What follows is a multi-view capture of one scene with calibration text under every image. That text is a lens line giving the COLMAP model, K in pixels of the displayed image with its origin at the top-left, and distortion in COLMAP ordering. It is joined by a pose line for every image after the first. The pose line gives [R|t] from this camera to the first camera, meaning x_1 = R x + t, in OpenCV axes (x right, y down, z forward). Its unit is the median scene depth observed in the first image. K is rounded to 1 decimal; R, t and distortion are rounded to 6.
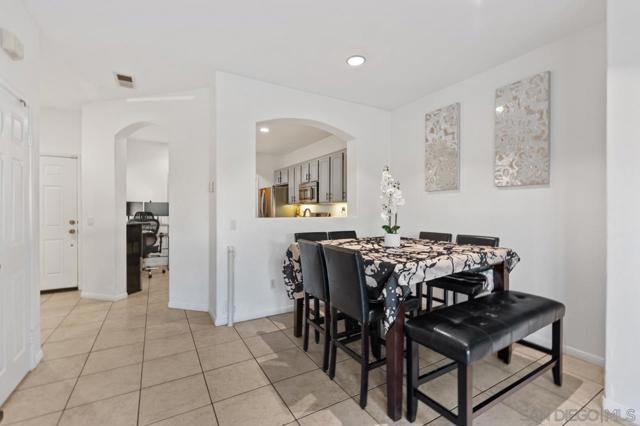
lens RADIAL K [[280.7, 0, 318.9], [0, 280.7, 210.3], [0, 0, 1]] dist [-0.006891, 0.000496]
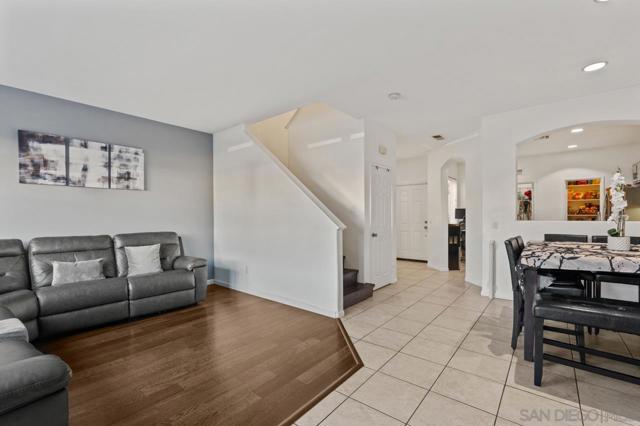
lens RADIAL K [[280.7, 0, 320.4], [0, 280.7, 217.4], [0, 0, 1]] dist [-0.006891, 0.000496]
pose [[0.348848, 0.003460, -0.937173, 0.736037], [0.003433, 0.999982, 0.004969, 0.005488], [0.937173, -0.004951, 0.348830, -0.286542]]
